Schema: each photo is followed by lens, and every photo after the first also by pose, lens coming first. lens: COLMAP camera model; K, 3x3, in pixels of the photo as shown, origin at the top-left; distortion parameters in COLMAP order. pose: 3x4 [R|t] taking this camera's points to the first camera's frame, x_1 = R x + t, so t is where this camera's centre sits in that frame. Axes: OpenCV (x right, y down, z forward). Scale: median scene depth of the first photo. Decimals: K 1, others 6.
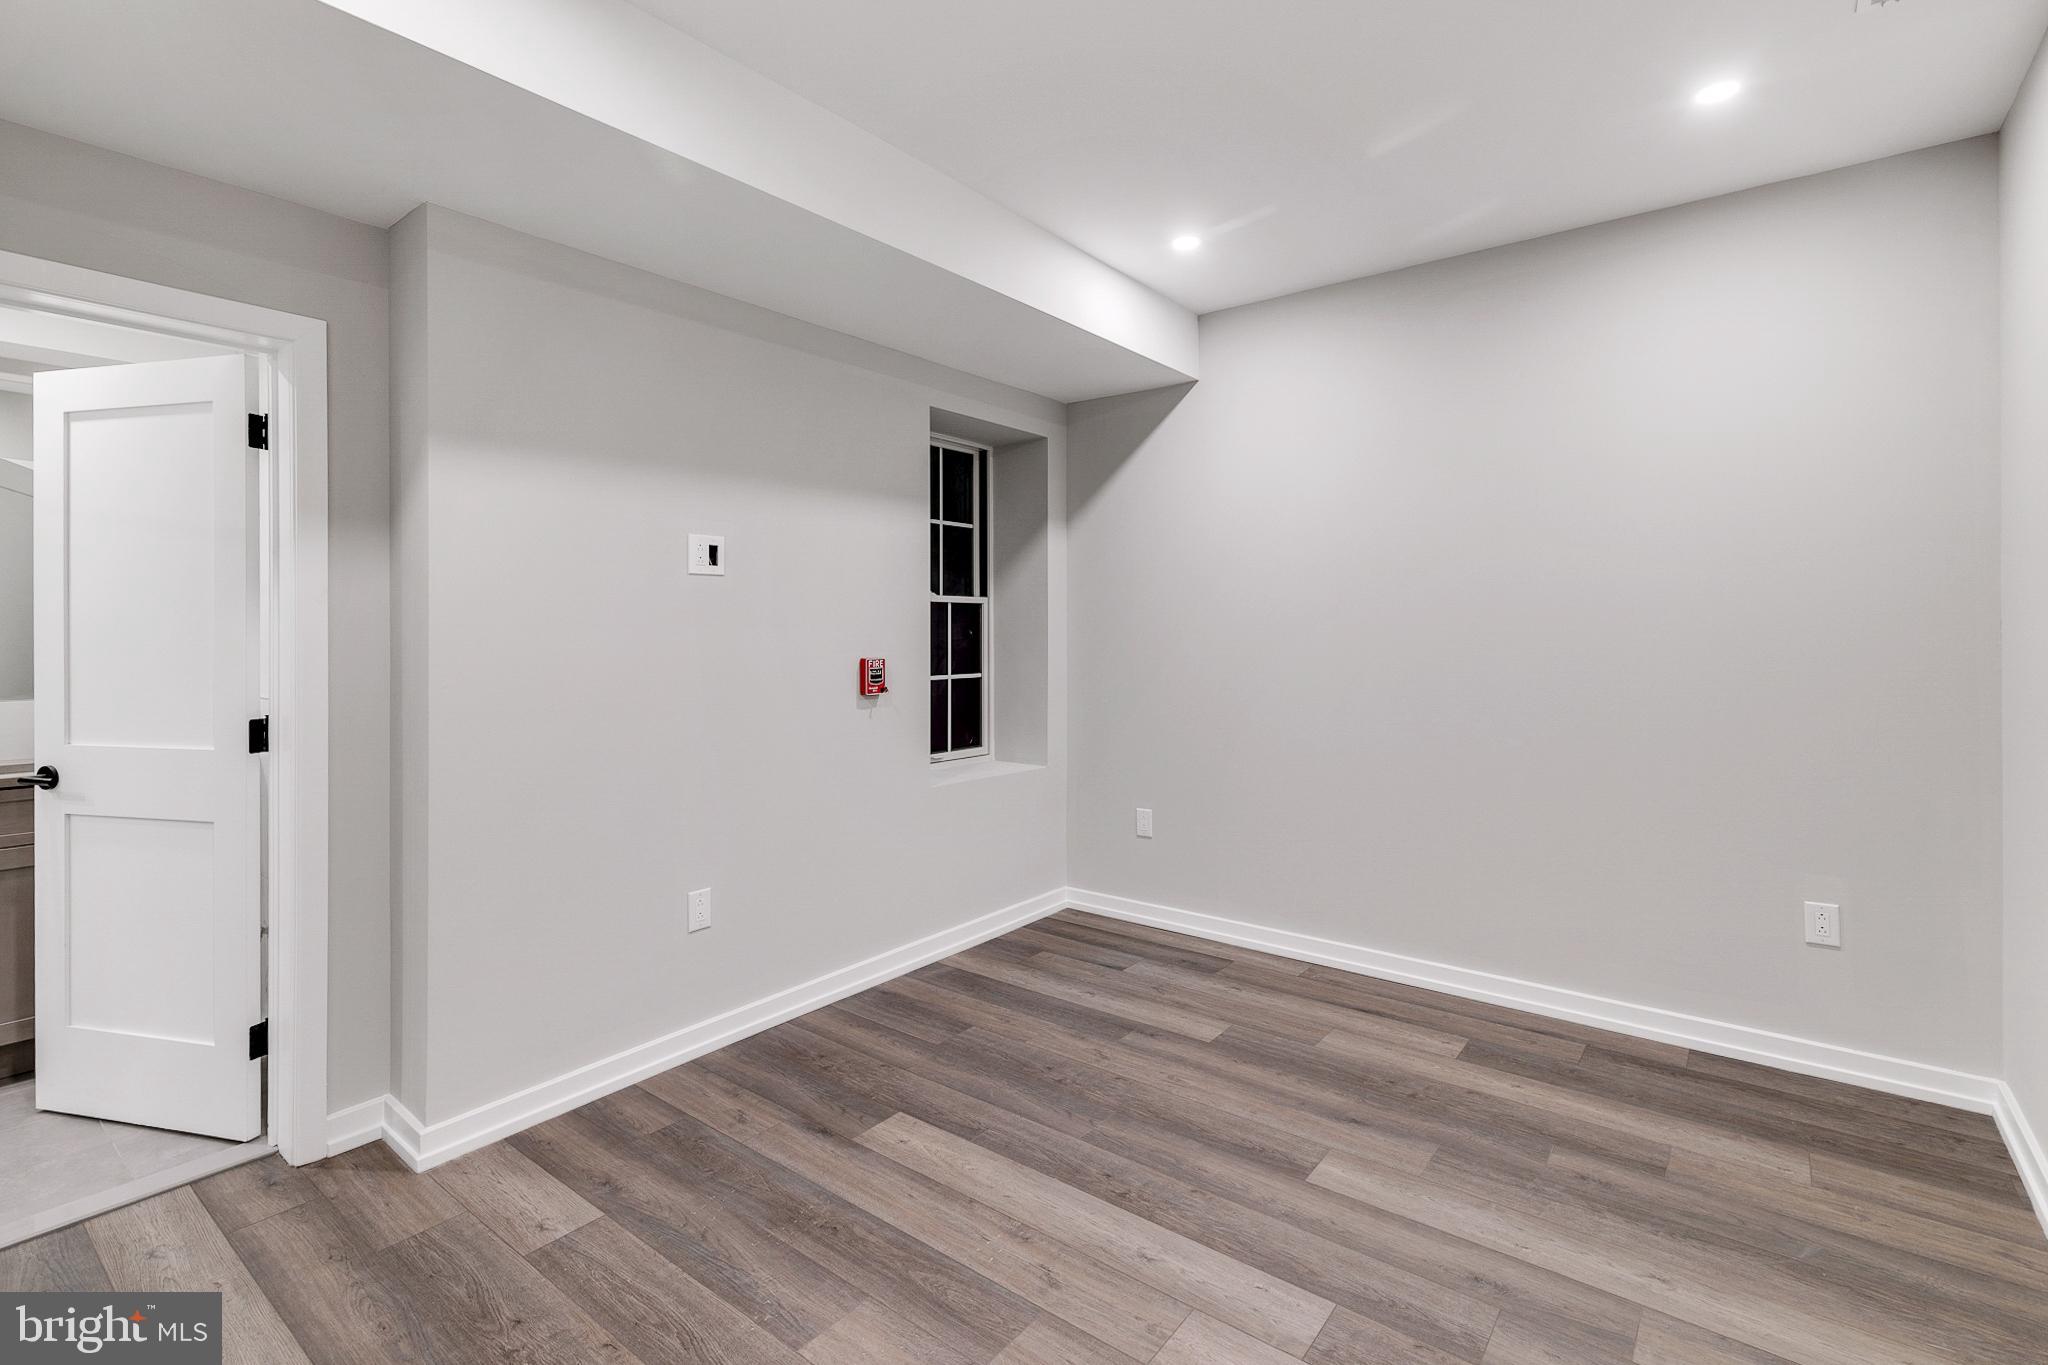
lens RADIAL K [[943.8, 0, 1025.2], [0, 943.8, 625.4], [0, 0, 1]] dist [0.009245, -0.001163]
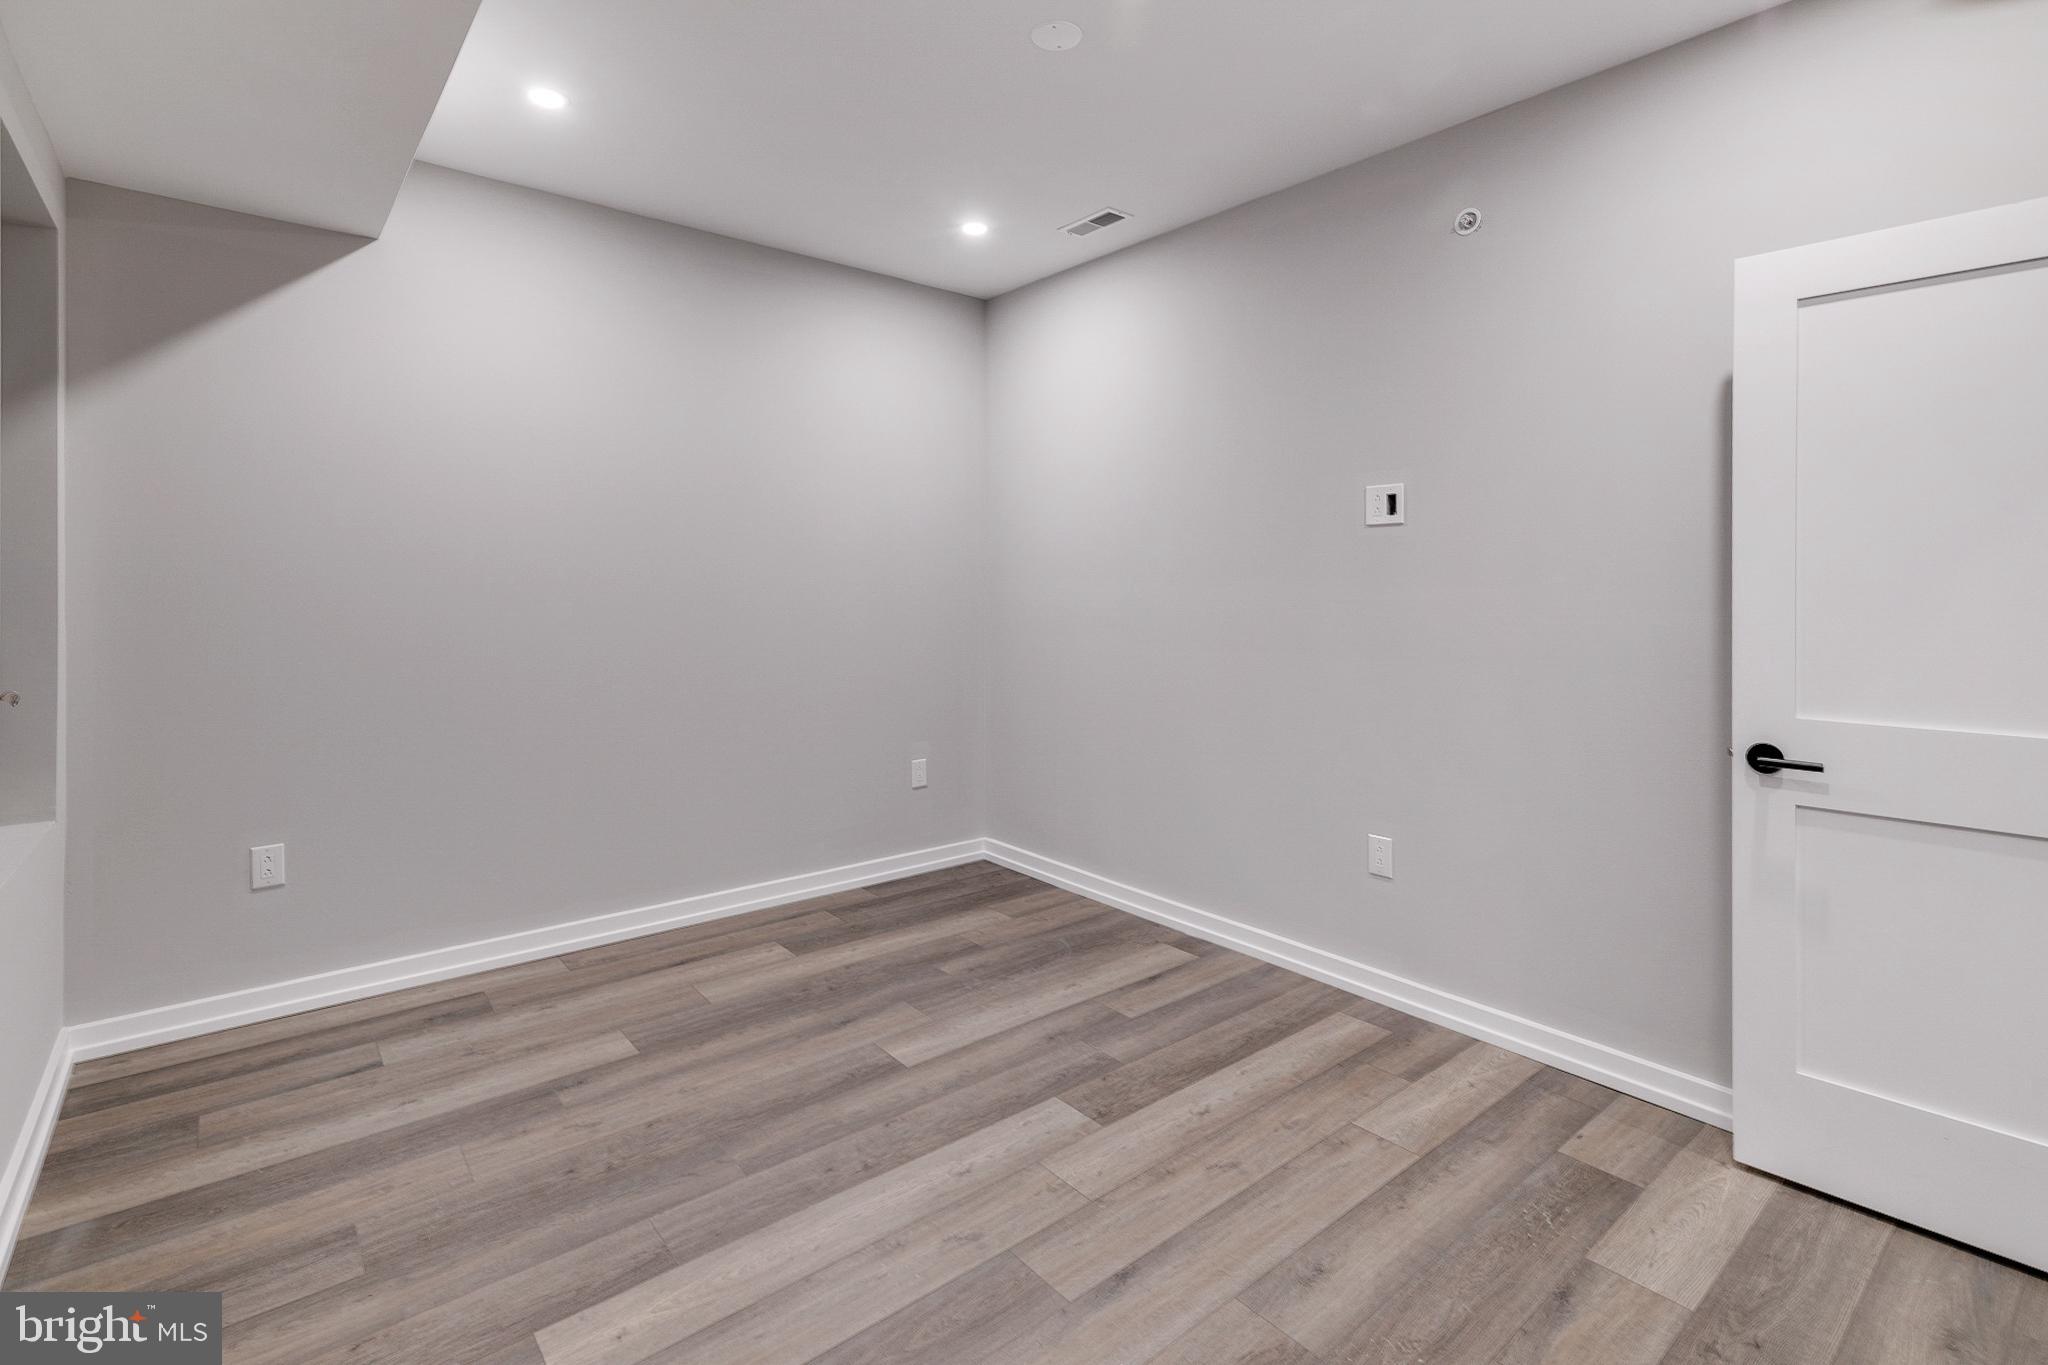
lens RADIAL K [[960.6, 0, 1026.4], [0, 960.6, 603.0], [0, 0, 1]] dist [0.004465, 0.000762]
pose [[0.213958, -0.015286, 0.976723, -0.713201], [-0.007673, 0.999820, 0.017328, 0.010935], [-0.976813, -0.011202, 0.213802, 0.566316]]
